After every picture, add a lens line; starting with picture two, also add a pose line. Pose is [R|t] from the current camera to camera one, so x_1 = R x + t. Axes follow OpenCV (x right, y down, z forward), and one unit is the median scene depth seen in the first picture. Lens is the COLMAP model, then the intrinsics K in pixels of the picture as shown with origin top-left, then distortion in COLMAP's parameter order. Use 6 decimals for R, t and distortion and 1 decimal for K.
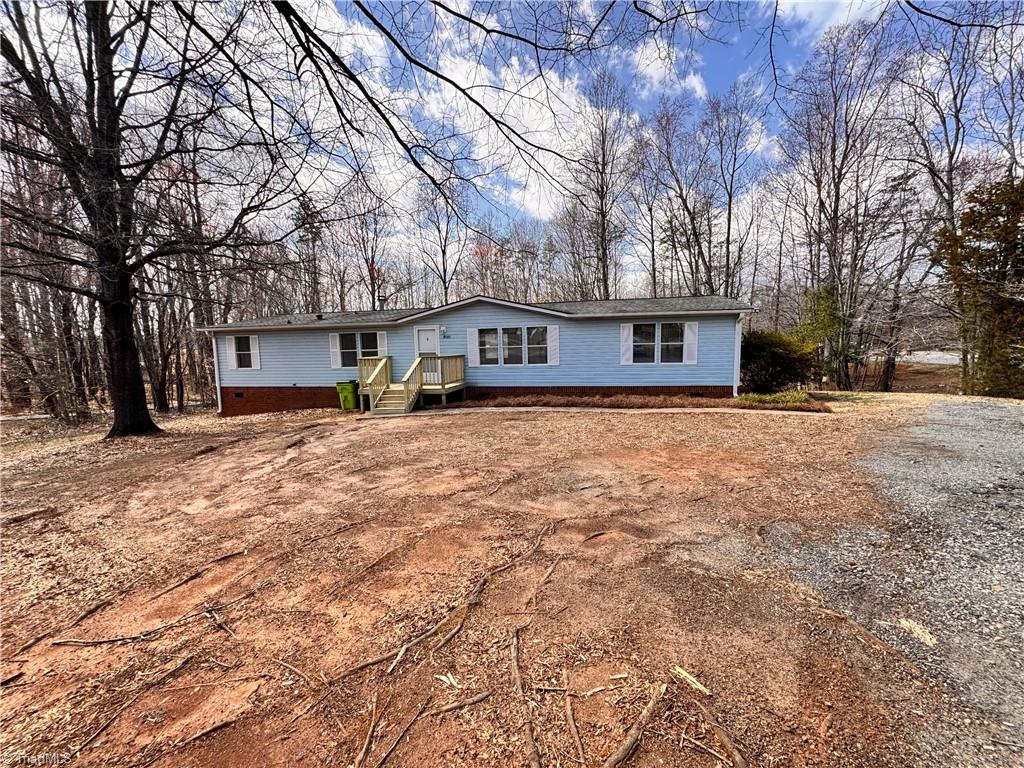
lens RADIAL K [[407.1, 0, 518.2], [0, 407.1, 387.3], [0, 0, 1]] dist [0.003542, 0.000276]
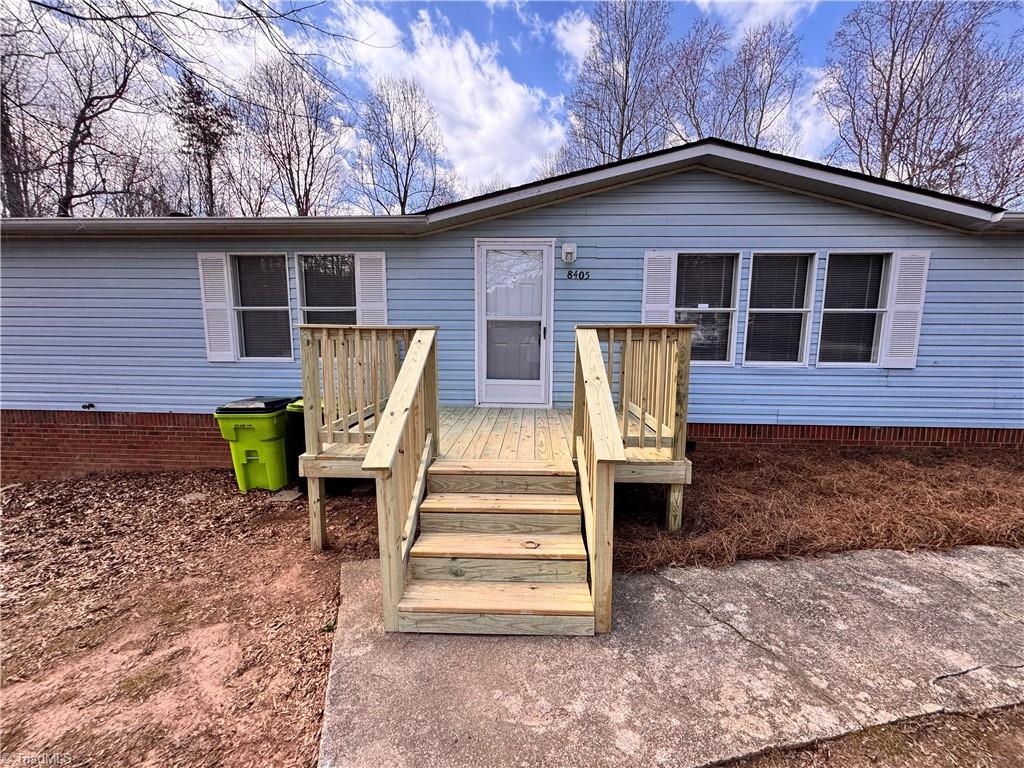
lens RADIAL K [[407.1, 0, 504.9], [0, 407.1, 380.5], [0, 0, 1]] dist [0.003542, 0.000276]
pose [[0.987461, 0.004620, 0.157797, -0.272337], [-0.010224, 0.999345, 0.034719, -0.044533], [-0.157533, -0.035896, 0.986861, 0.636739]]
